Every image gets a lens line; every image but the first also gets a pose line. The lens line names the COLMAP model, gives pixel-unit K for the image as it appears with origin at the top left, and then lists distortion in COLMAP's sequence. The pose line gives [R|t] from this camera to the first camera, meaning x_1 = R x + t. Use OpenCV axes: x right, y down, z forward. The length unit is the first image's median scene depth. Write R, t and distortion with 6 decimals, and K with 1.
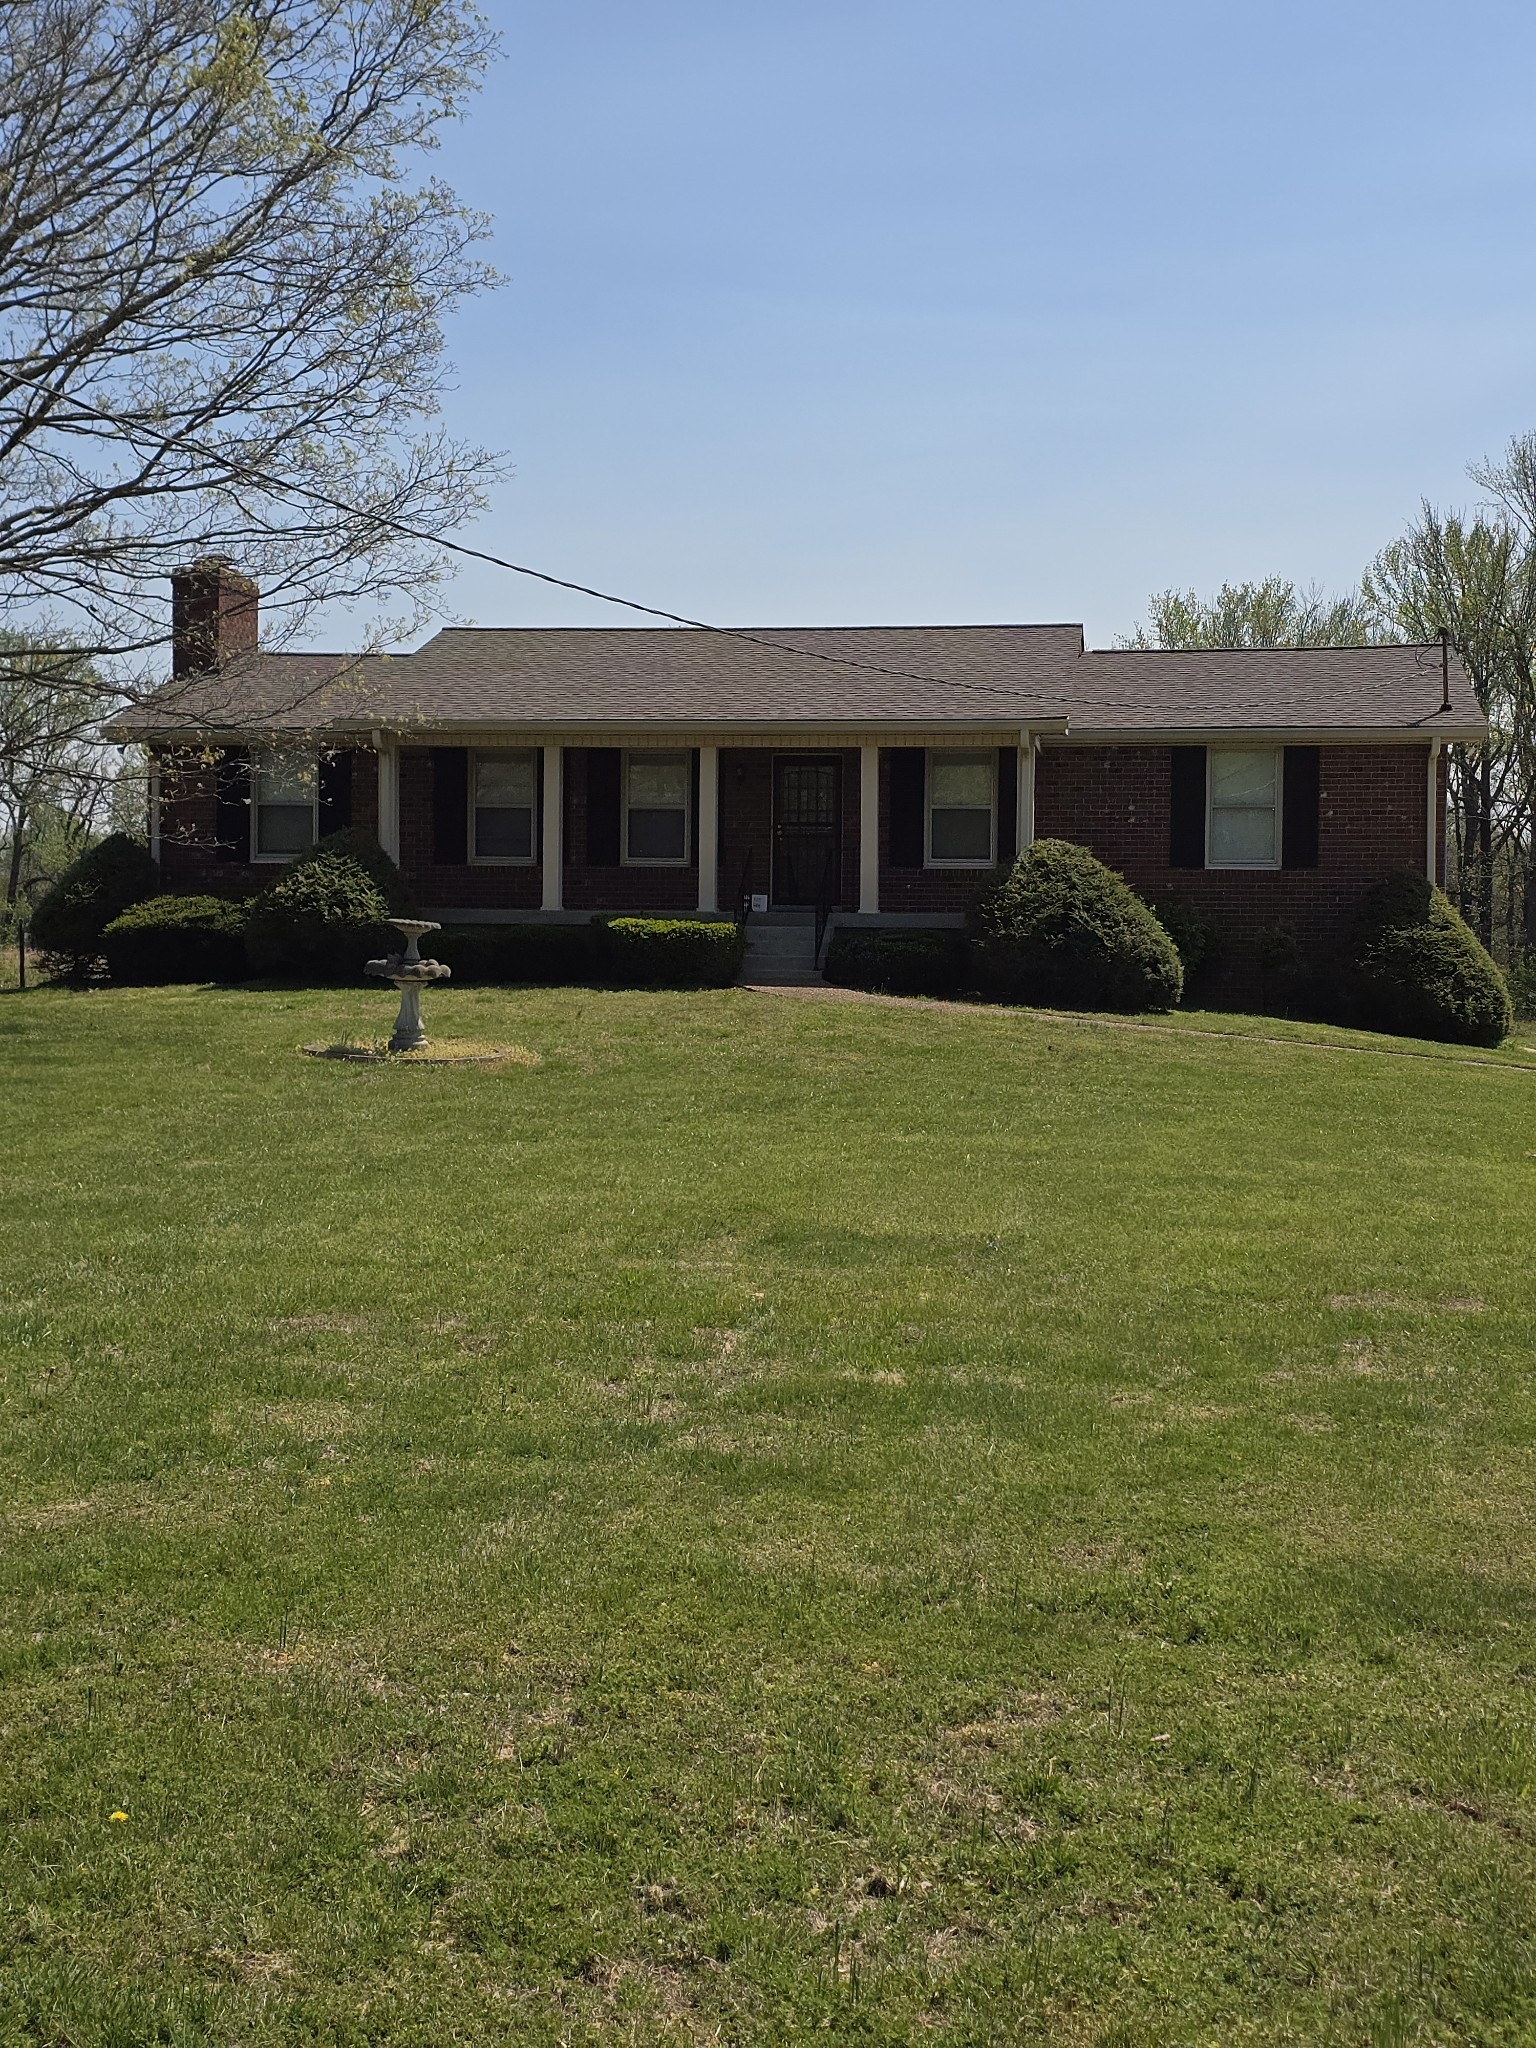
lens RADIAL K [[2759.6, 0, 773.6], [0, 2759.6, 1018.8], [0, 0, 1]] dist [0.080503, 0.000000]
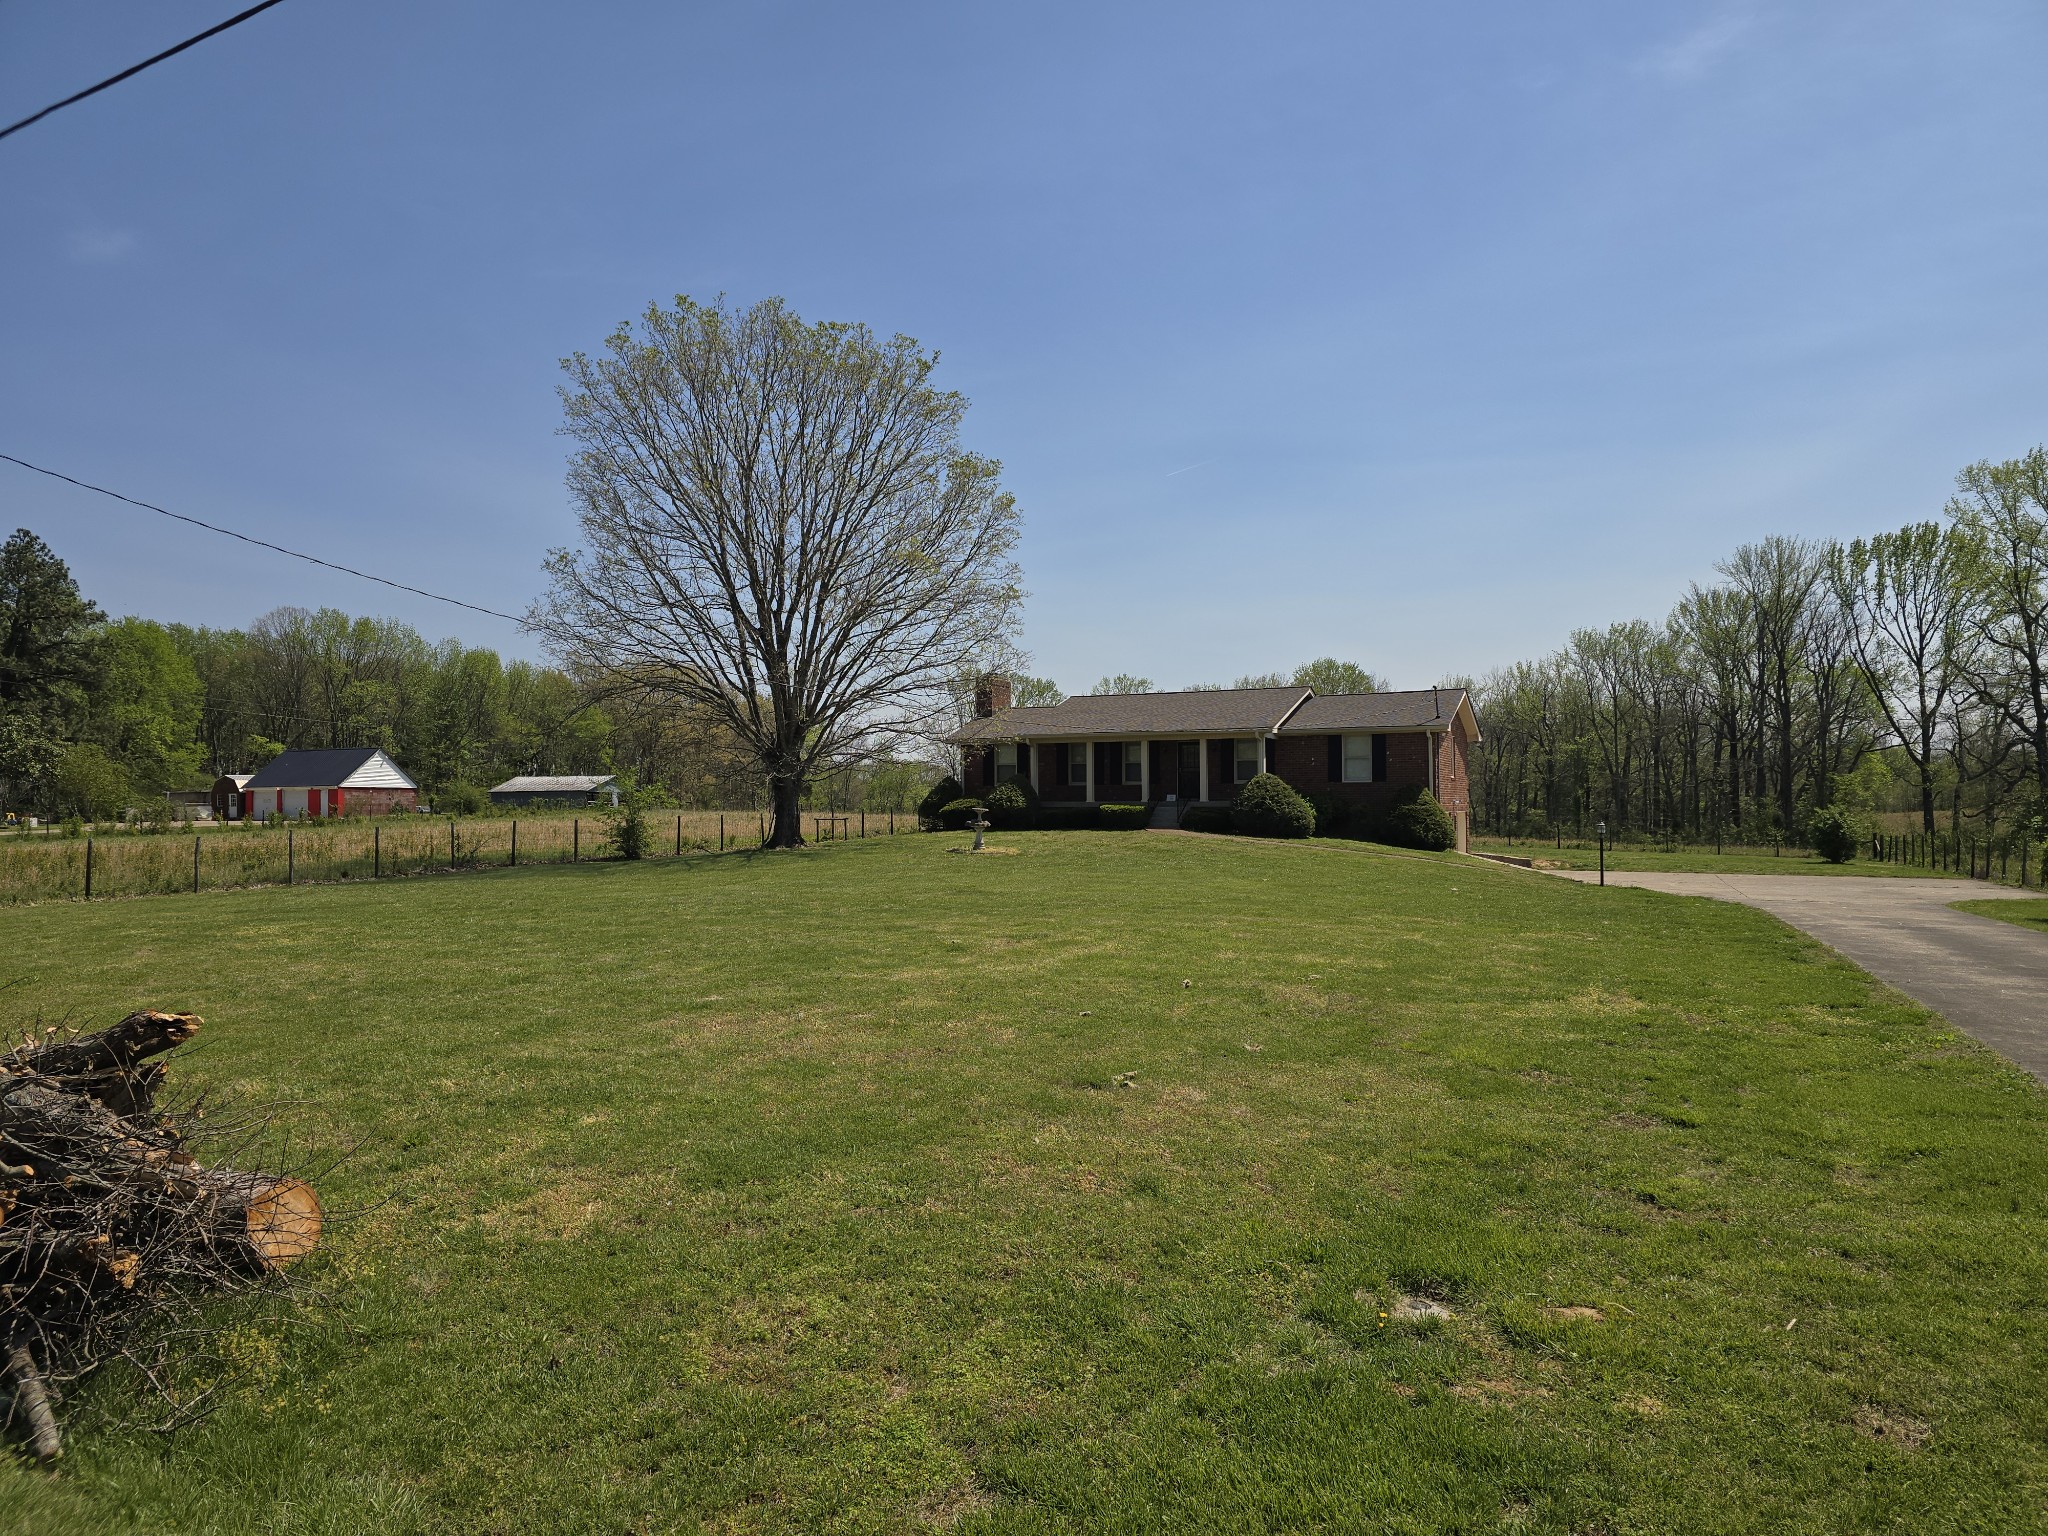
lens RADIAL K [[1379.6, 0, 997.3], [0, 1379.6, 791.1], [0, 0, 1]] dist [0.056103, -0.042059]
pose [[0.951831, -0.016841, -0.306161, 0.254360], [0.003999, 0.999087, -0.042524, 0.007705], [0.306598, 0.039252, 0.951029, -0.329567]]
